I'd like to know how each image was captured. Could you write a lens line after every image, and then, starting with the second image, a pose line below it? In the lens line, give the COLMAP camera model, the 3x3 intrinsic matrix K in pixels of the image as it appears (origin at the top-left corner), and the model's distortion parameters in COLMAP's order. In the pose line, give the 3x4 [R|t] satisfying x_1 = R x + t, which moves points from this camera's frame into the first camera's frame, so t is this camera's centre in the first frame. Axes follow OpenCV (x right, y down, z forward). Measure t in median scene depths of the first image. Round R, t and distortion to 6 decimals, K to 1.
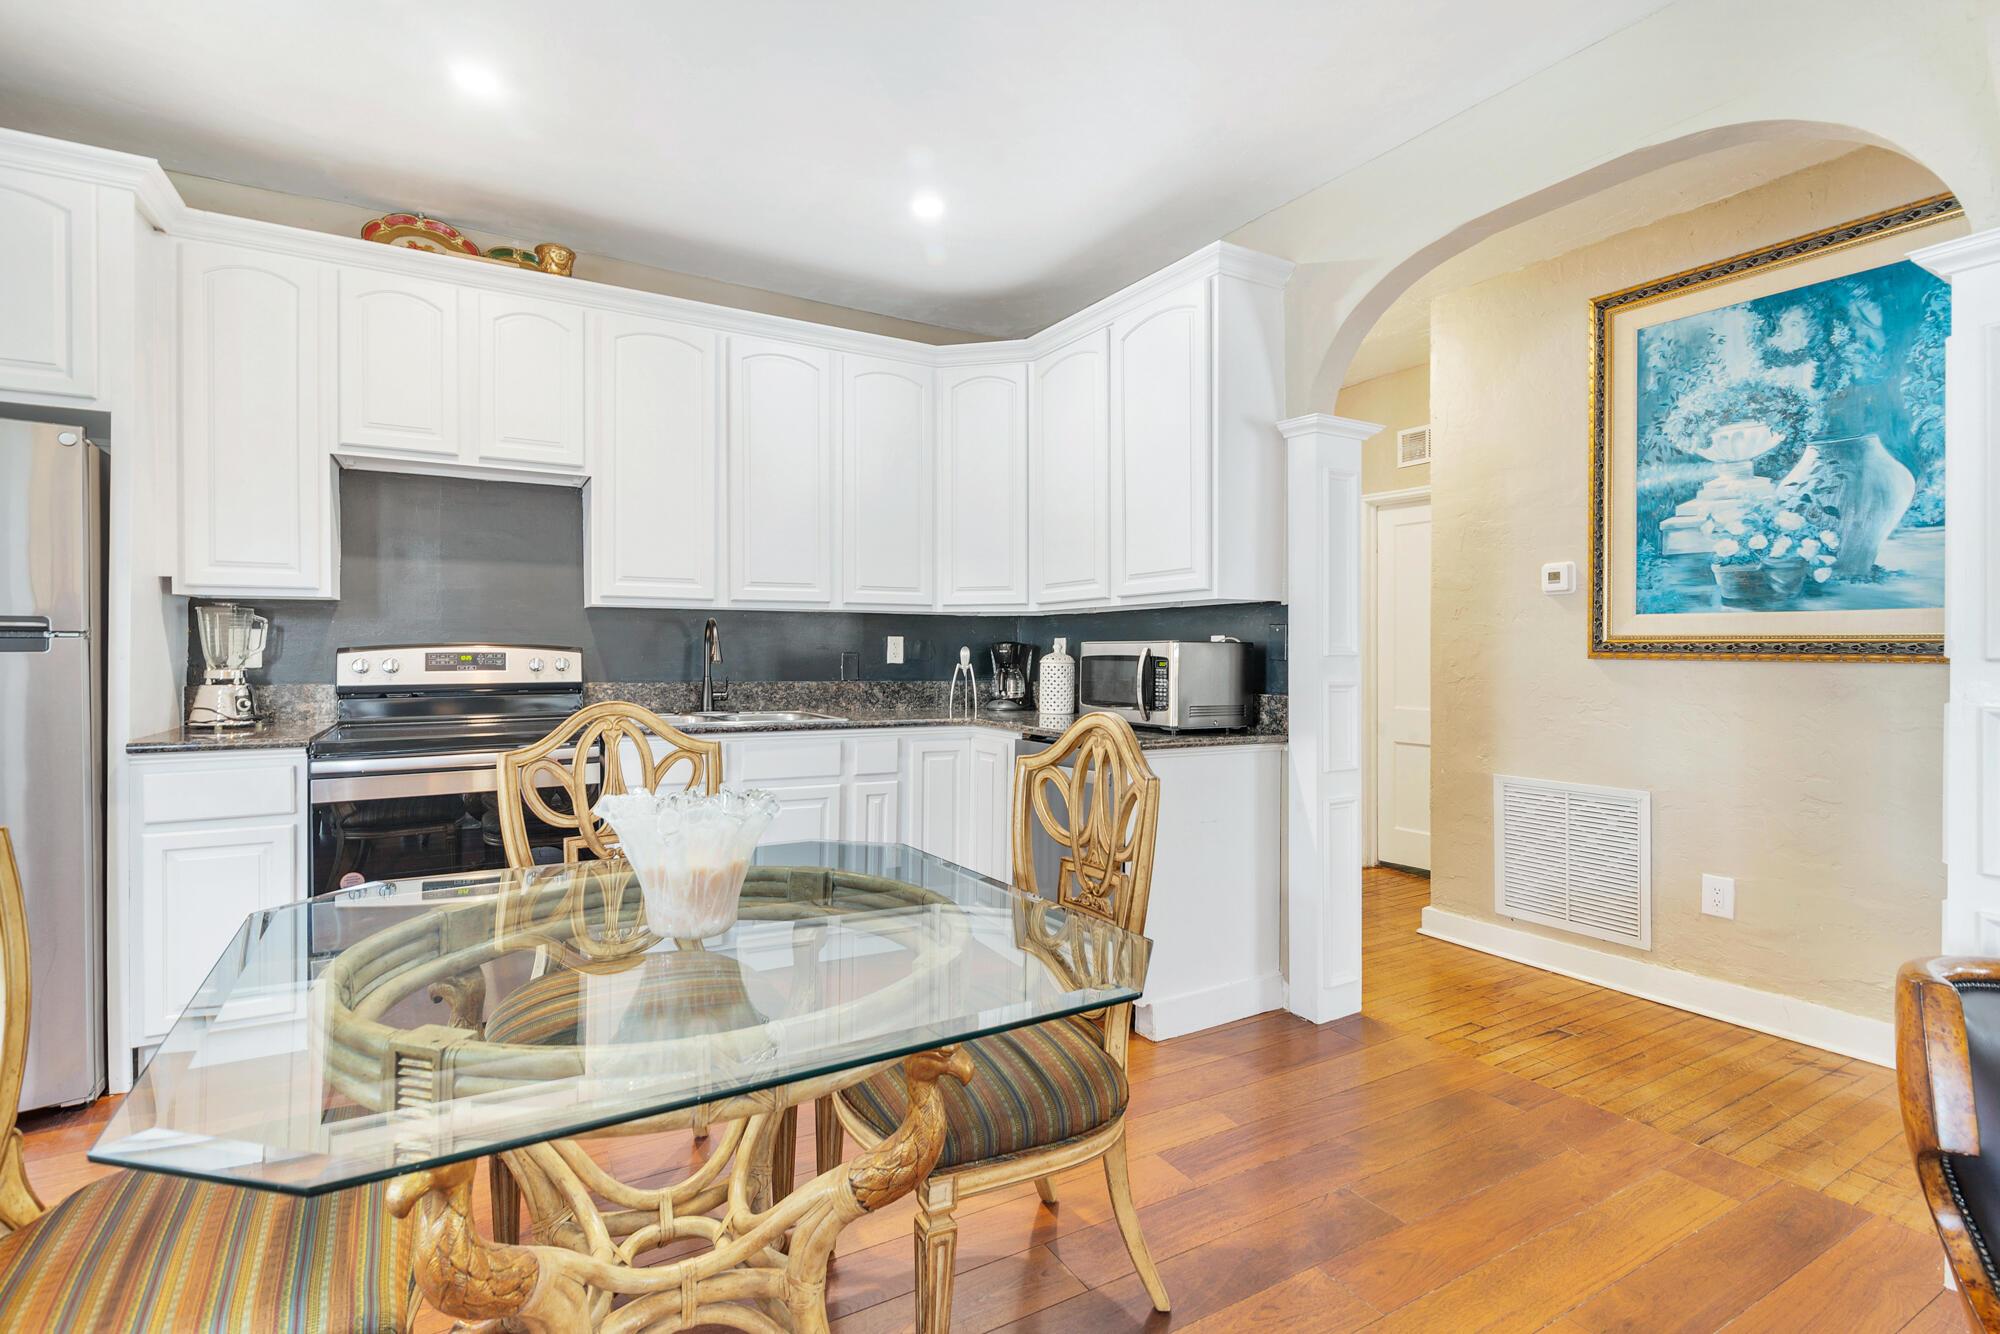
lens RADIAL K [[933.0, 0, 996.6], [0, 933.0, 658.1], [0, 0, 1]] dist [0.001954, -0.000457]
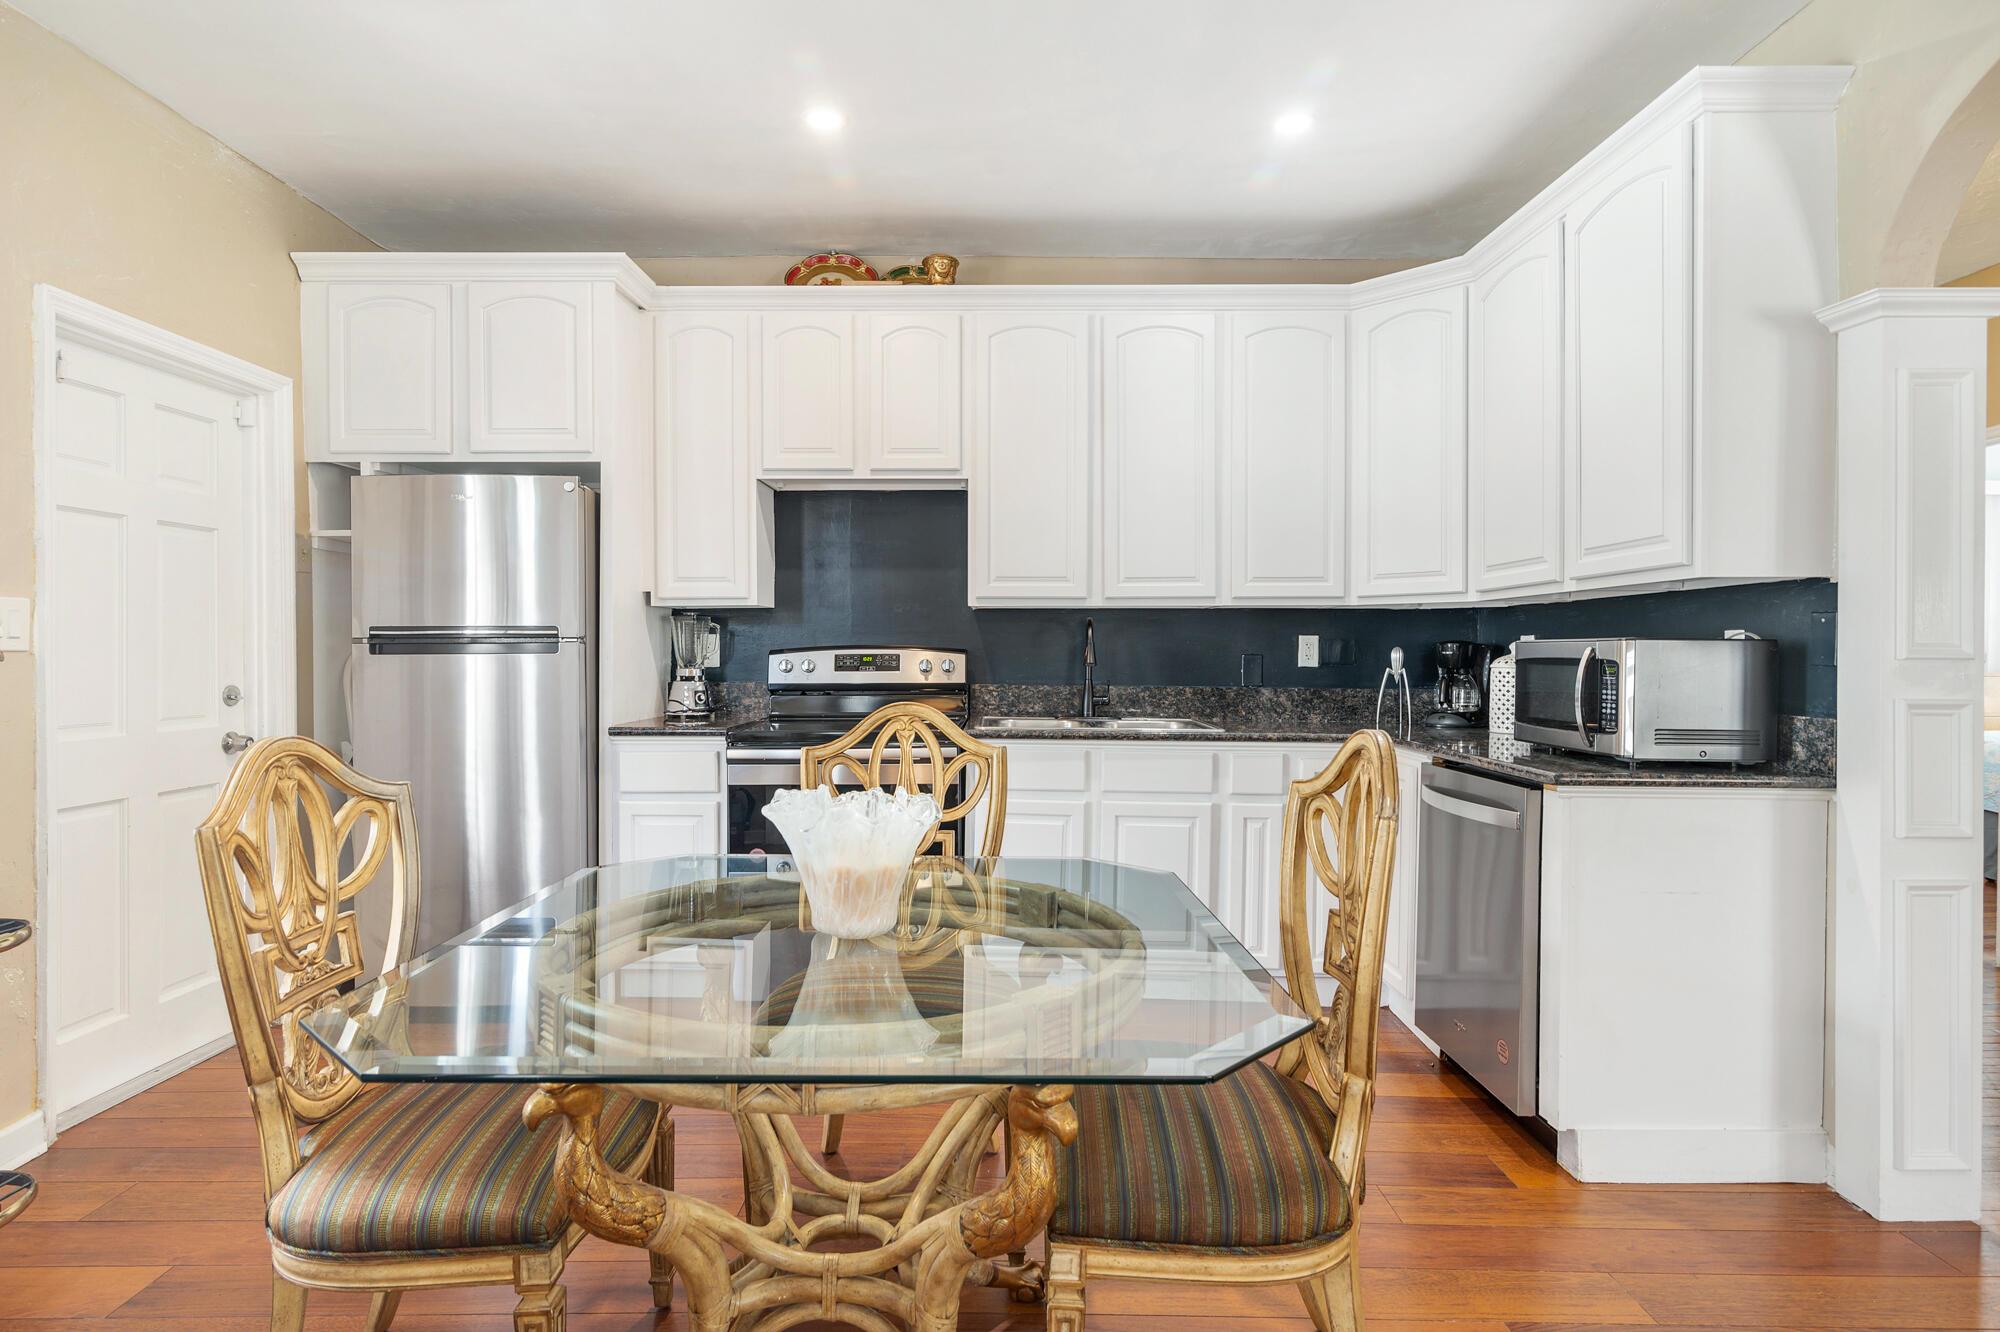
lens RADIAL K [[1040.6, 0, 1000.0], [0, 1040.6, 666.0], [0, 0, 1]] dist [0.002736, -0.000640]
pose [[0.861444, 0.005670, -0.507821, 0.175355], [-0.003267, 0.999979, 0.005623, 0.000513], [0.507842, -0.003185, 0.861444, 0.054215]]
